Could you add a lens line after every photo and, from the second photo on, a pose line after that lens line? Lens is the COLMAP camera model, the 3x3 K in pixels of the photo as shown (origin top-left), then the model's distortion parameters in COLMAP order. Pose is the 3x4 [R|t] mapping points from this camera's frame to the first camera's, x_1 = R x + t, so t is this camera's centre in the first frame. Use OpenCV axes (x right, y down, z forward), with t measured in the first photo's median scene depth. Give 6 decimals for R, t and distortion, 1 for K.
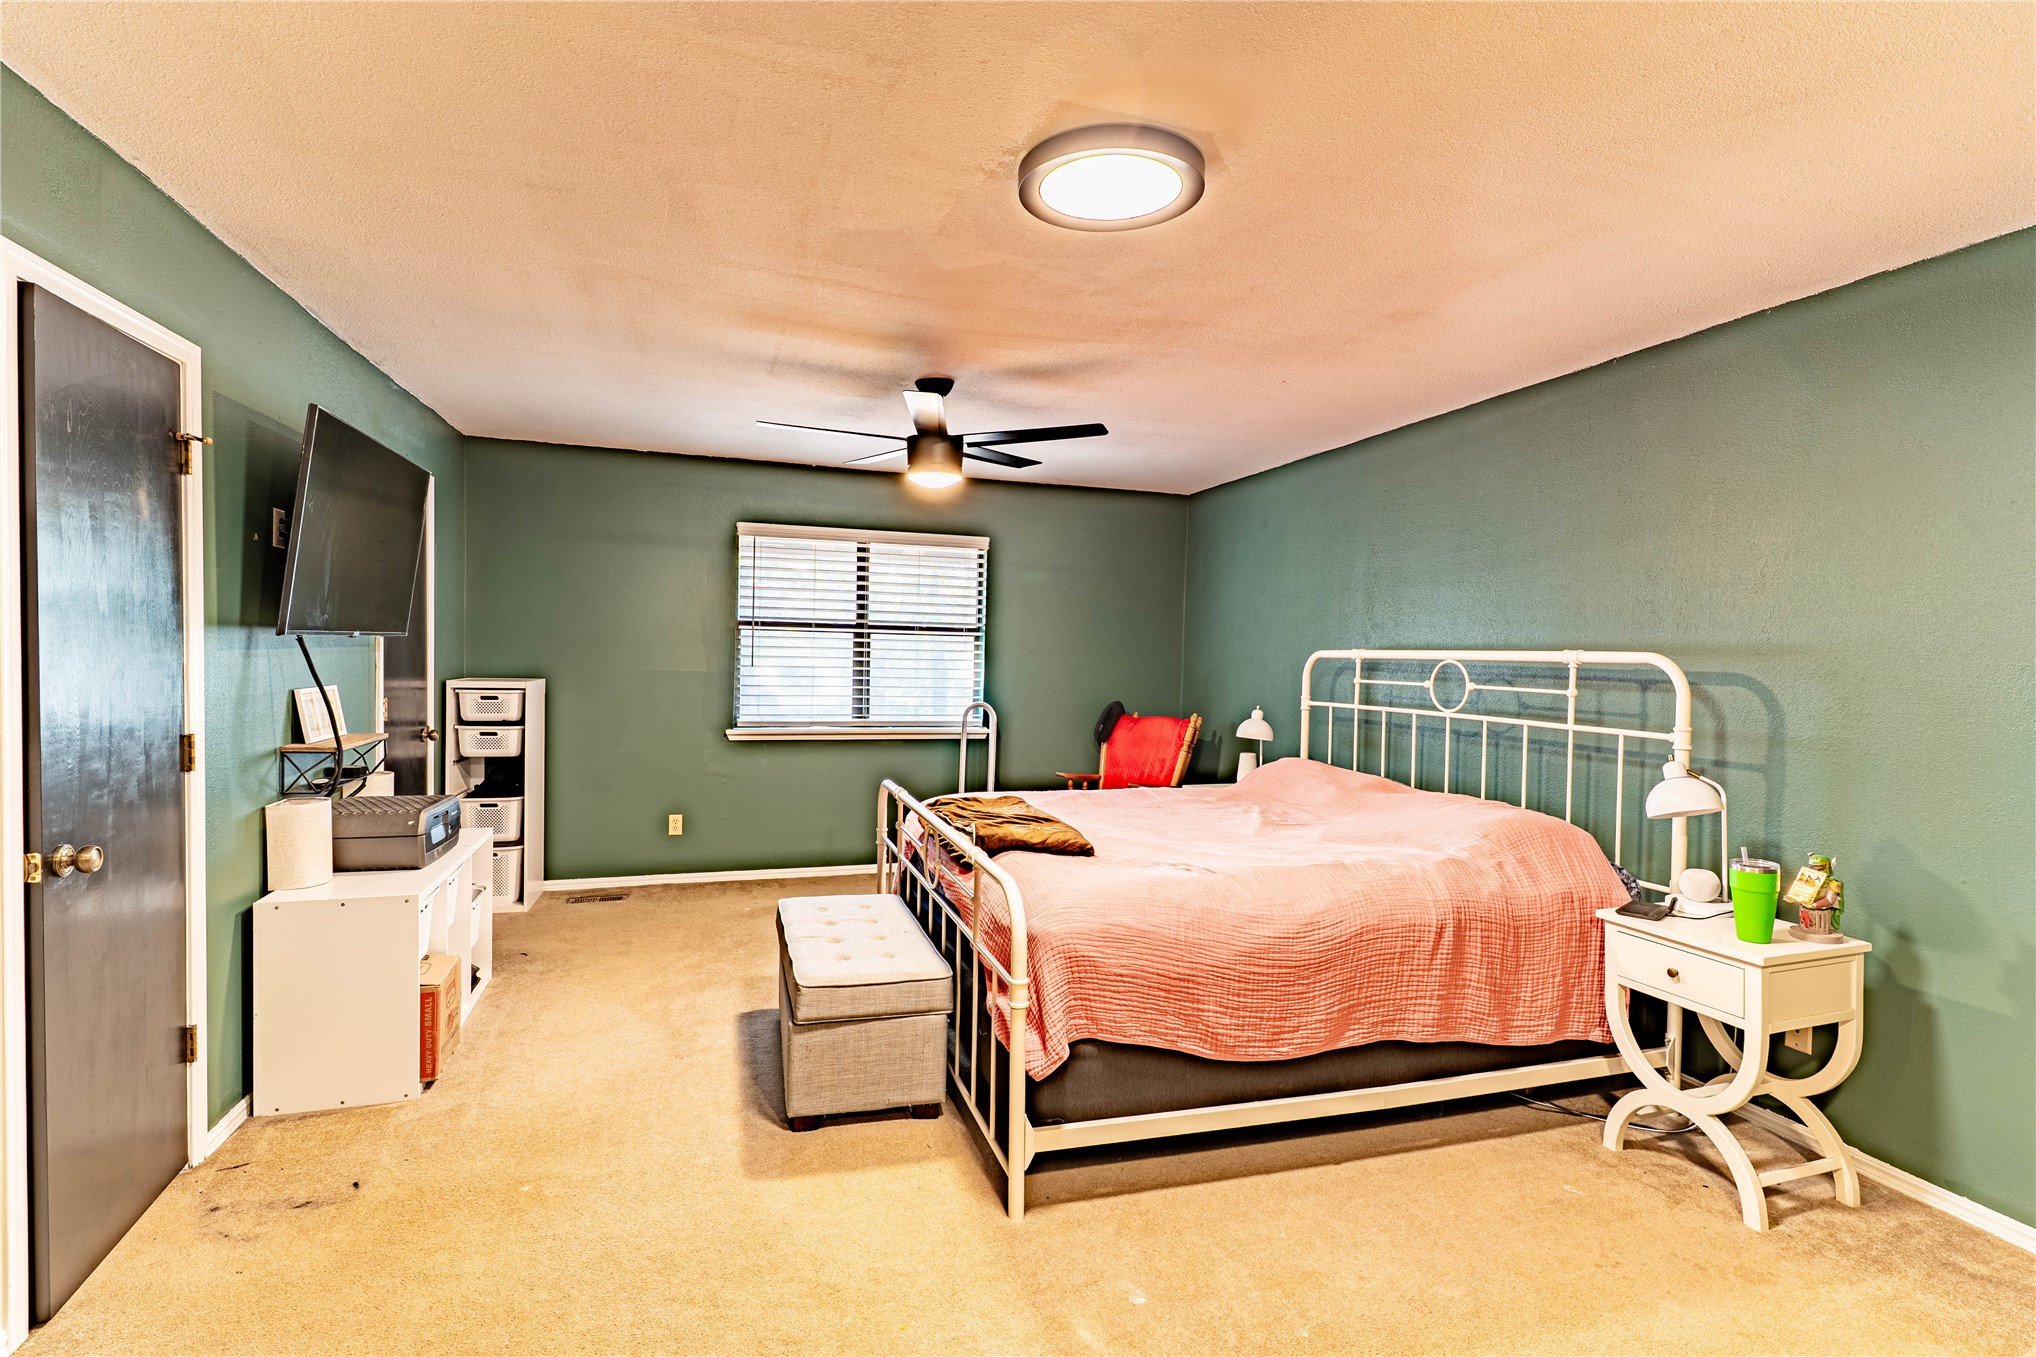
lens RADIAL K [[963.5, 0, 1016.9], [0, 963.5, 673.6], [0, 0, 1]] dist [-0.000631, -0.001602]
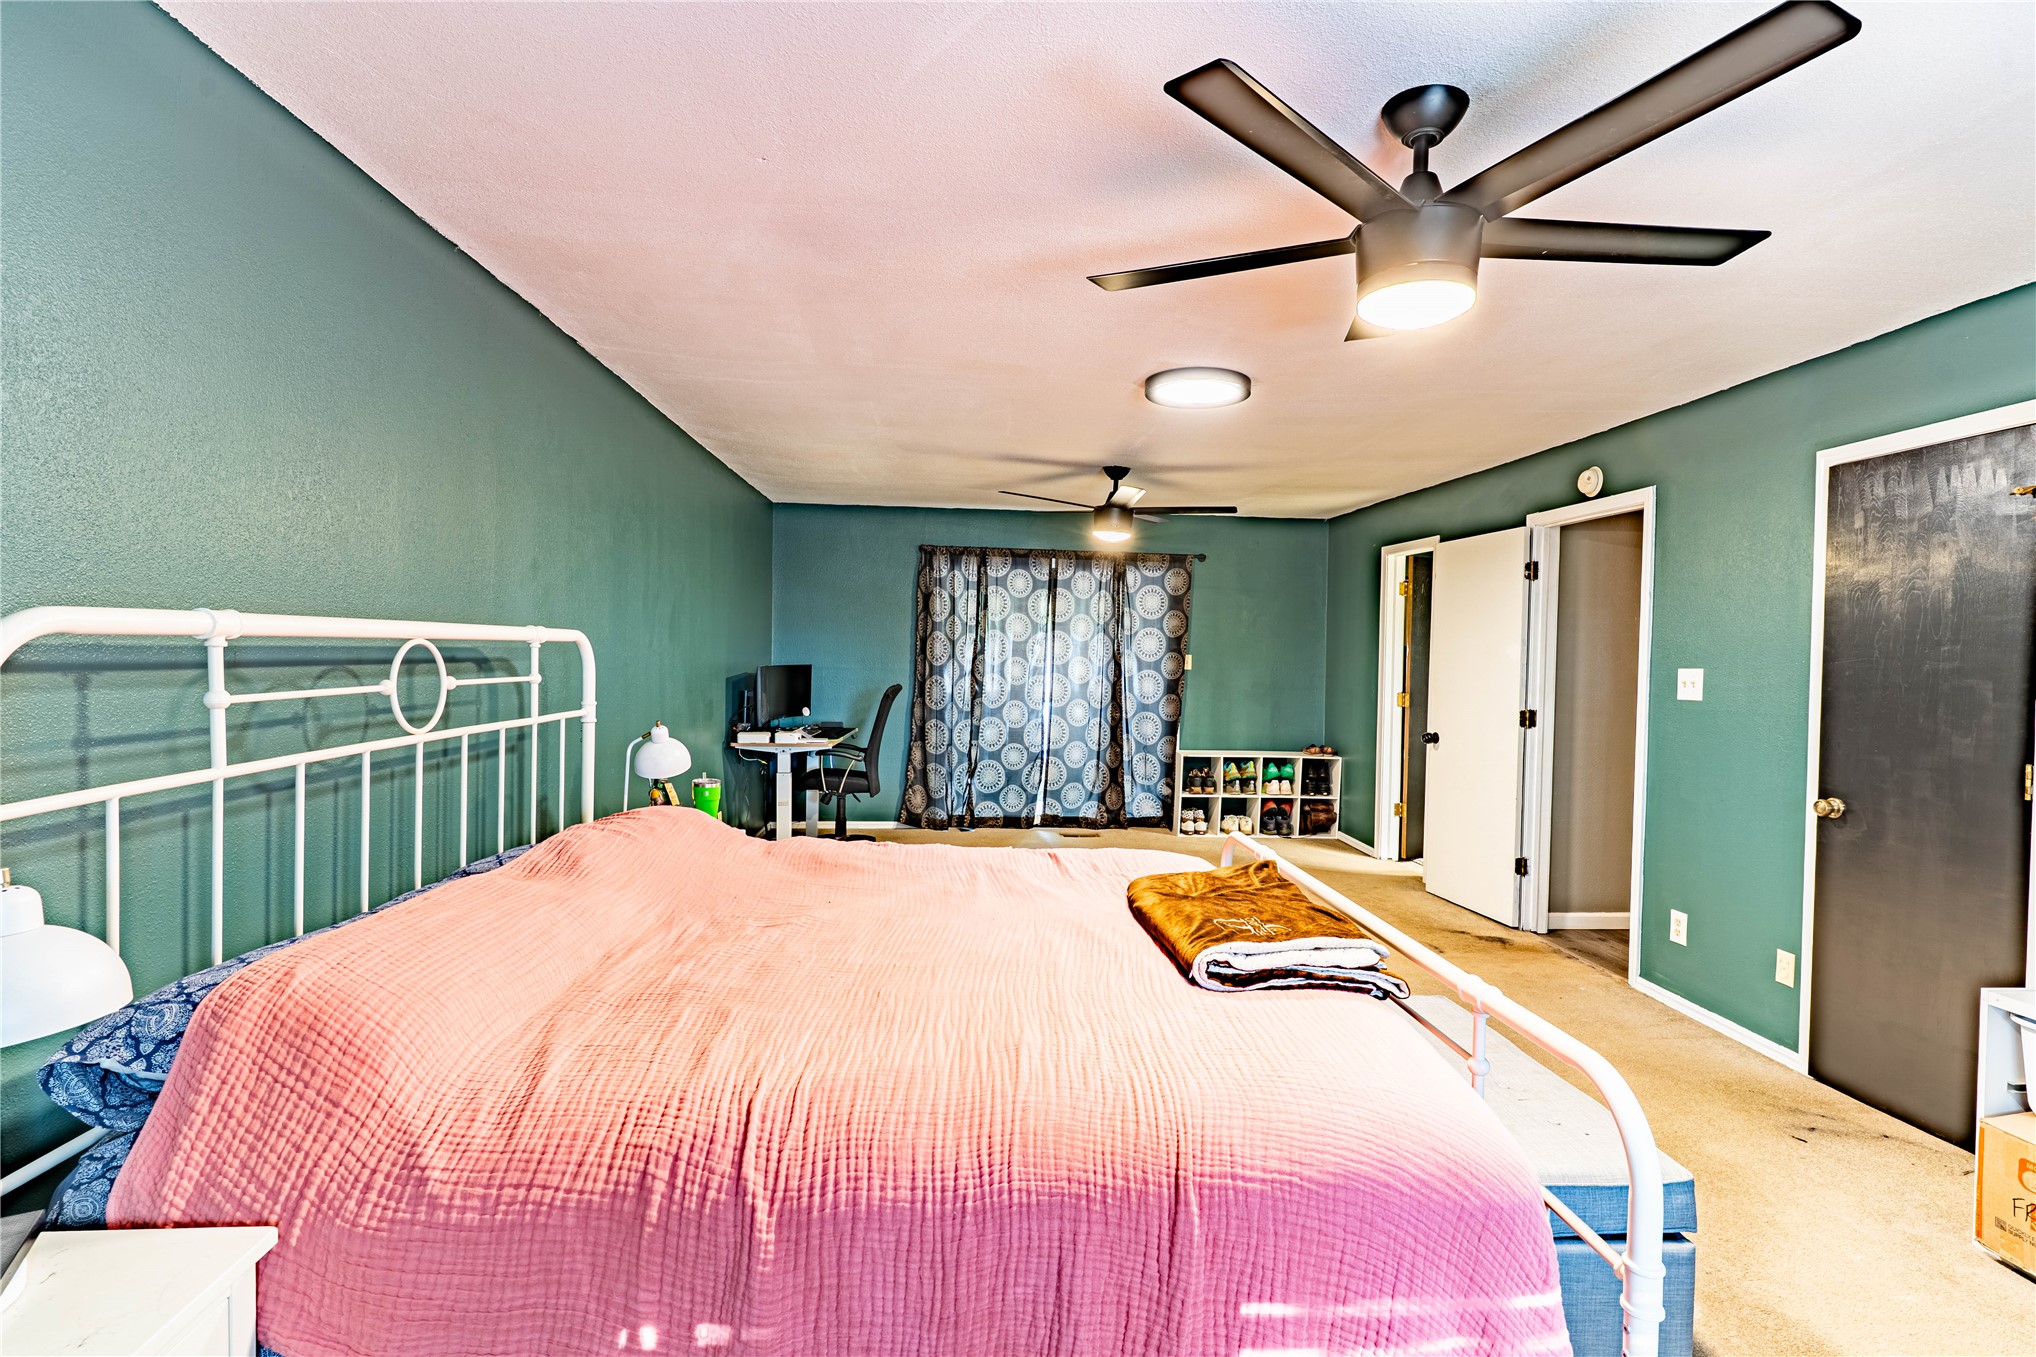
lens RADIAL K [[963.5, 0, 1016.9], [0, 963.5, 671.2], [0, 0, 1]] dist [-0.000631, -0.001602]
pose [[-0.972113, -0.031939, 0.232327, -0.016550], [-0.021564, 0.998659, 0.047059, -0.029097], [-0.233519, 0.040737, -0.971499, 1.437222]]
